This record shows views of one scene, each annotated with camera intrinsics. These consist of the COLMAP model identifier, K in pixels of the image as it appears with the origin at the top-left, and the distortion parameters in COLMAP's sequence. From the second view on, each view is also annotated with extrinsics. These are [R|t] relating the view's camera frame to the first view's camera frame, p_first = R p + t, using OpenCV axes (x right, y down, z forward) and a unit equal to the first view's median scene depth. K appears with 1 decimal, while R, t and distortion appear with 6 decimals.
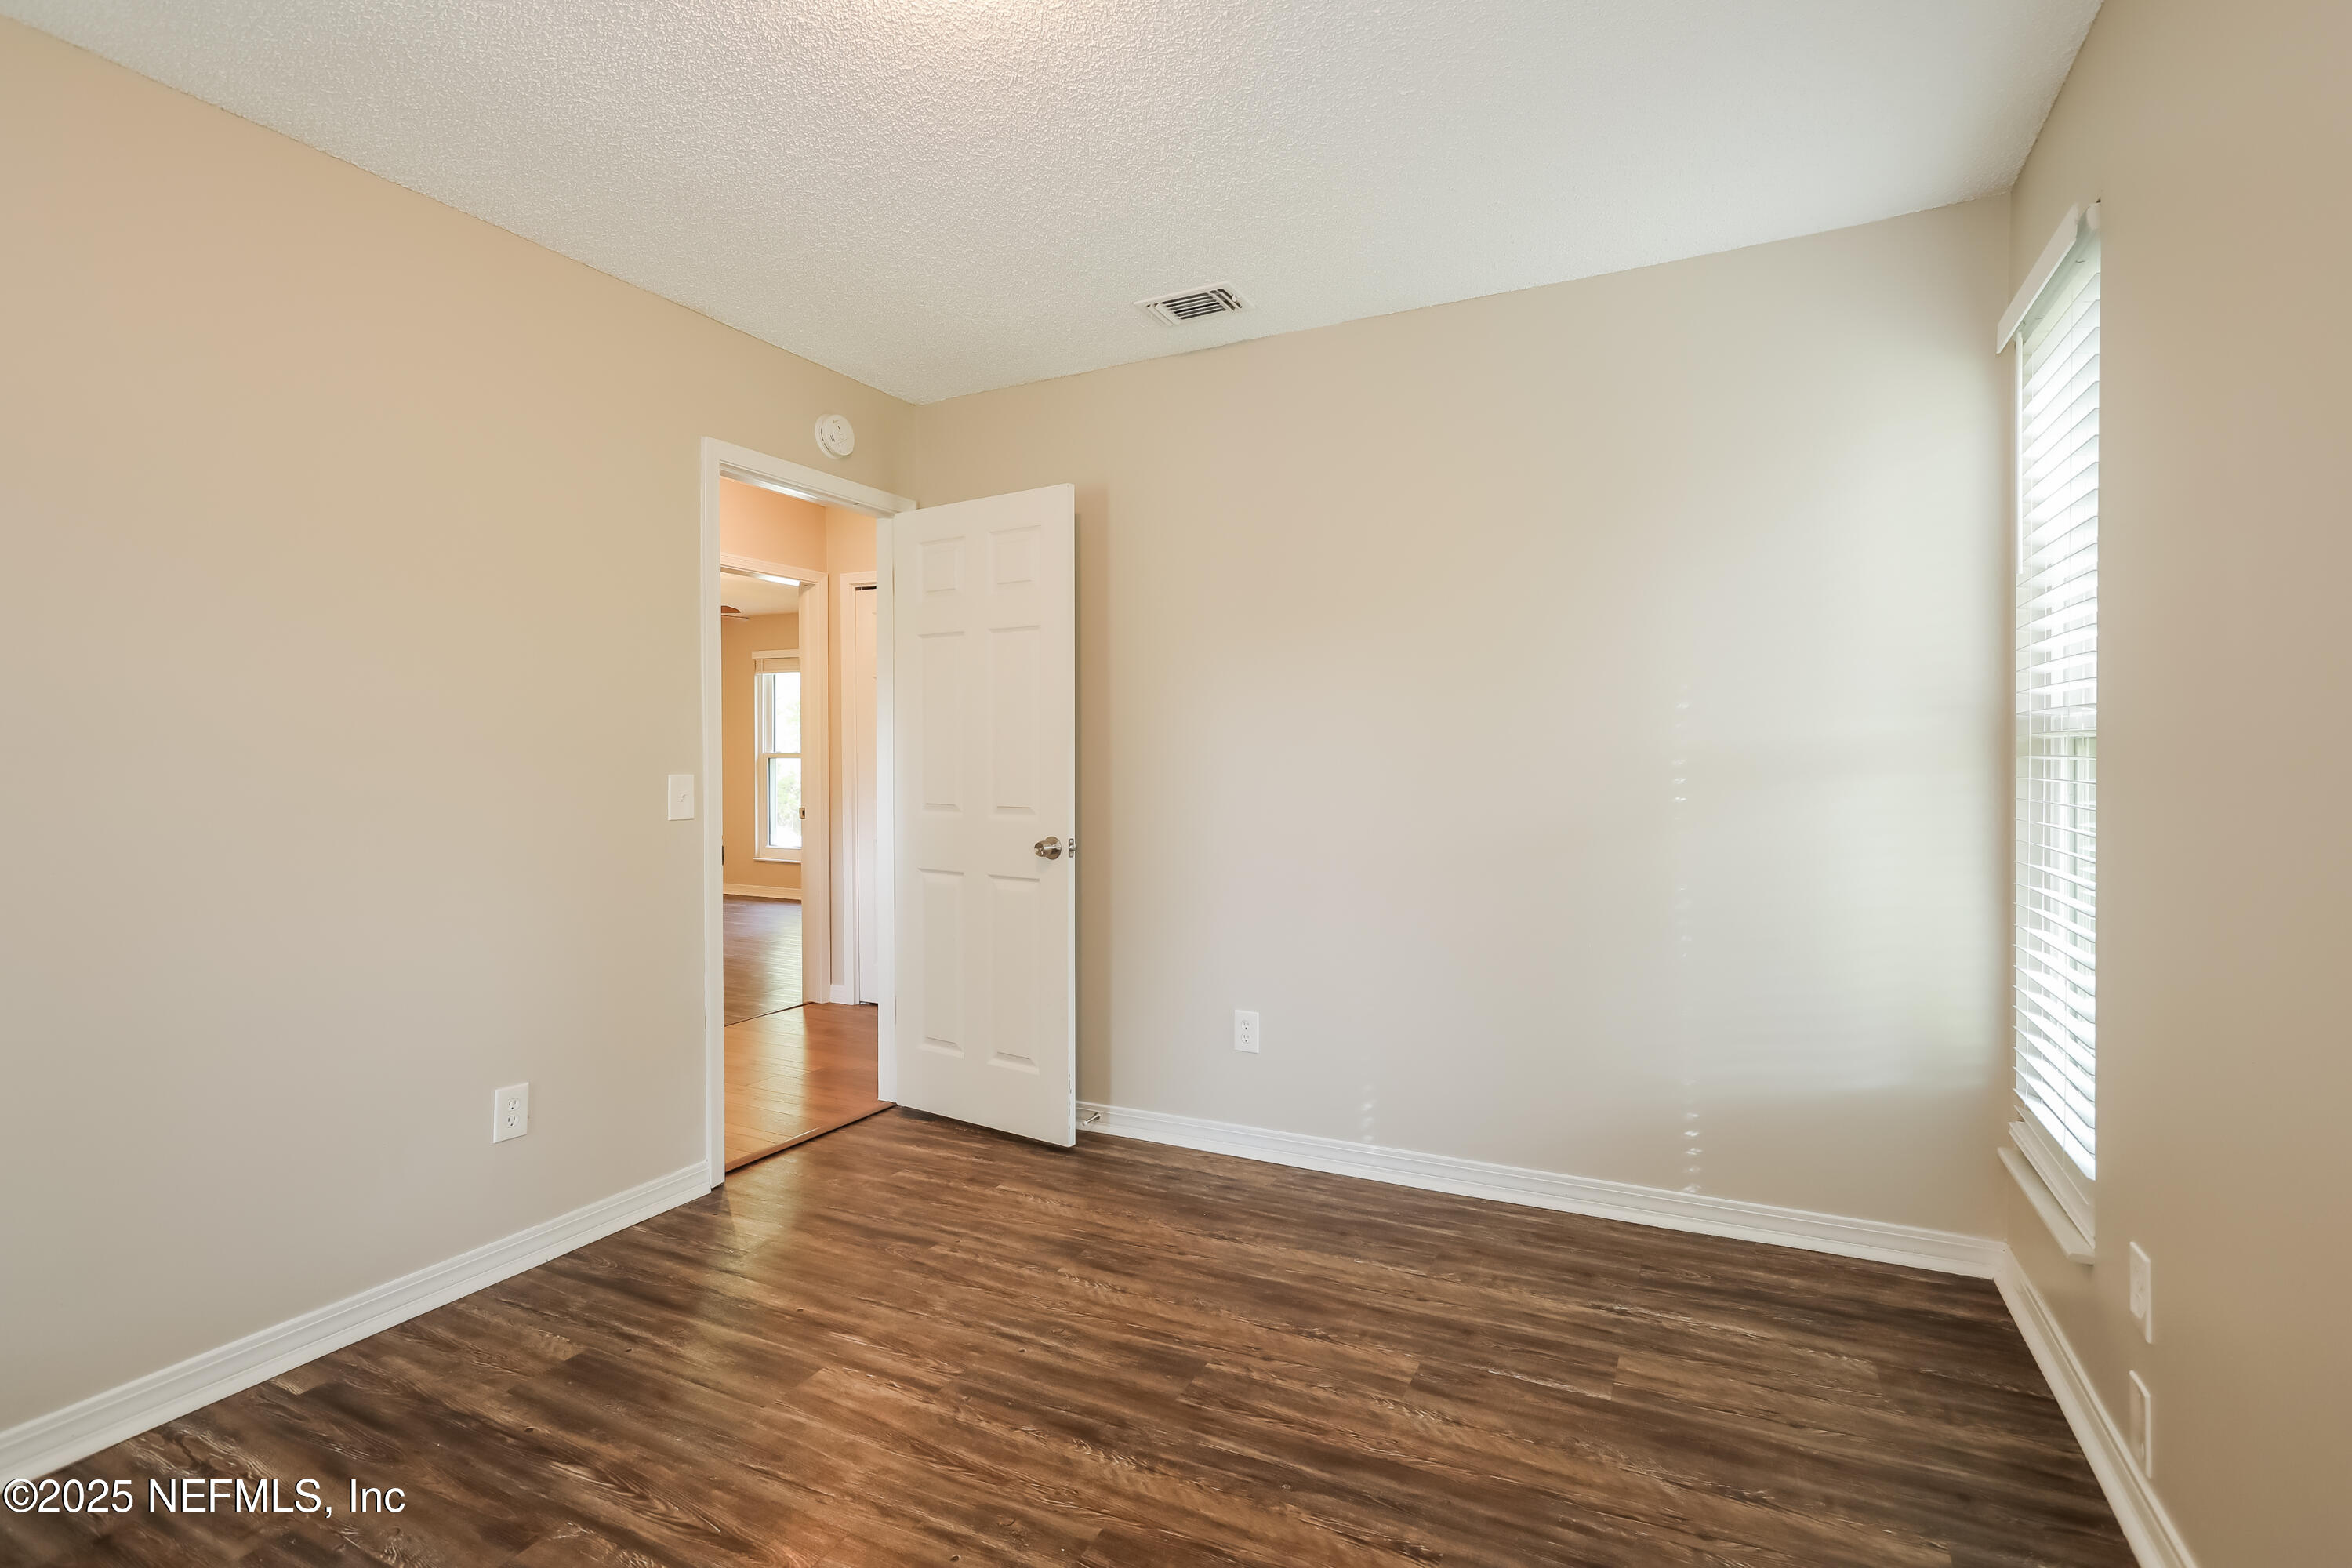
lens RADIAL K [[1113.3, 0, 1169.5], [0, 1113.3, 782.3], [0, 0, 1]] dist [0.012932, 0.000525]
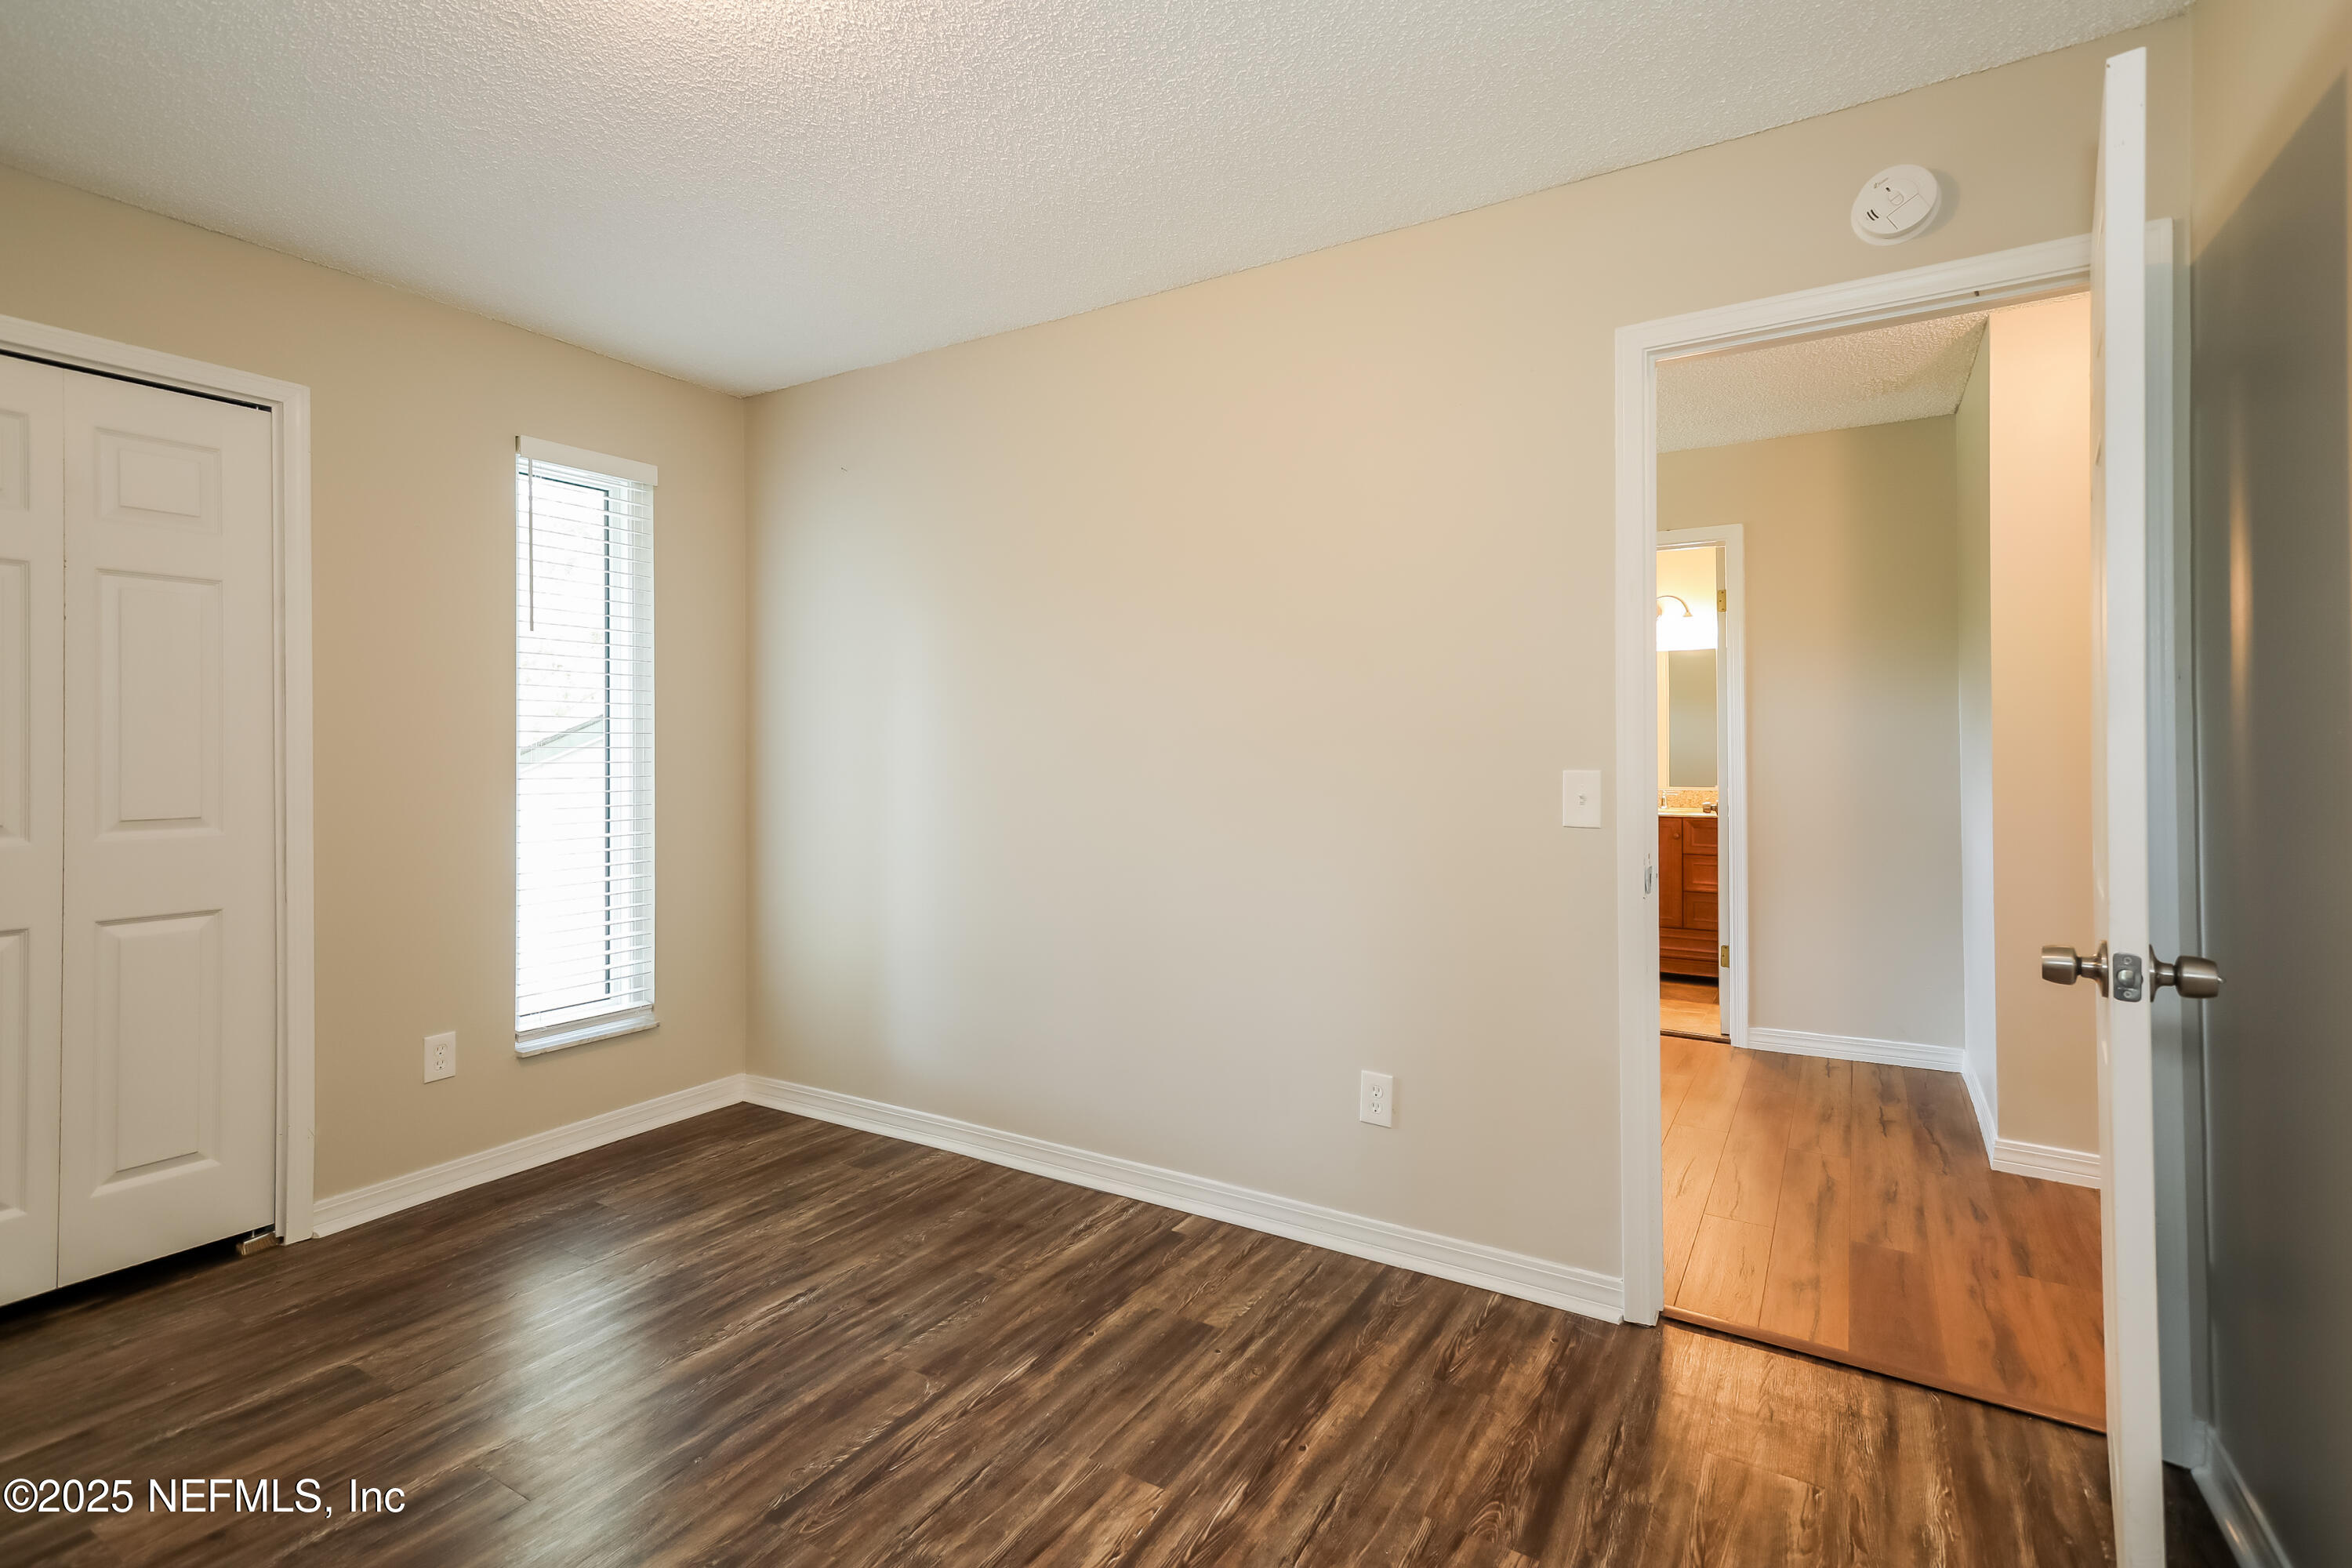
lens RADIAL K [[1113.3, 0, 1185.7], [0, 1113.3, 747.4], [0, 0, 1]] dist [0.012932, 0.000525]
pose [[-0.087057, 0.004077, -0.996195, 0.461711], [-0.012444, 0.999909, 0.005180, -0.029134], [0.996126, 0.012848, -0.086999, 0.967246]]
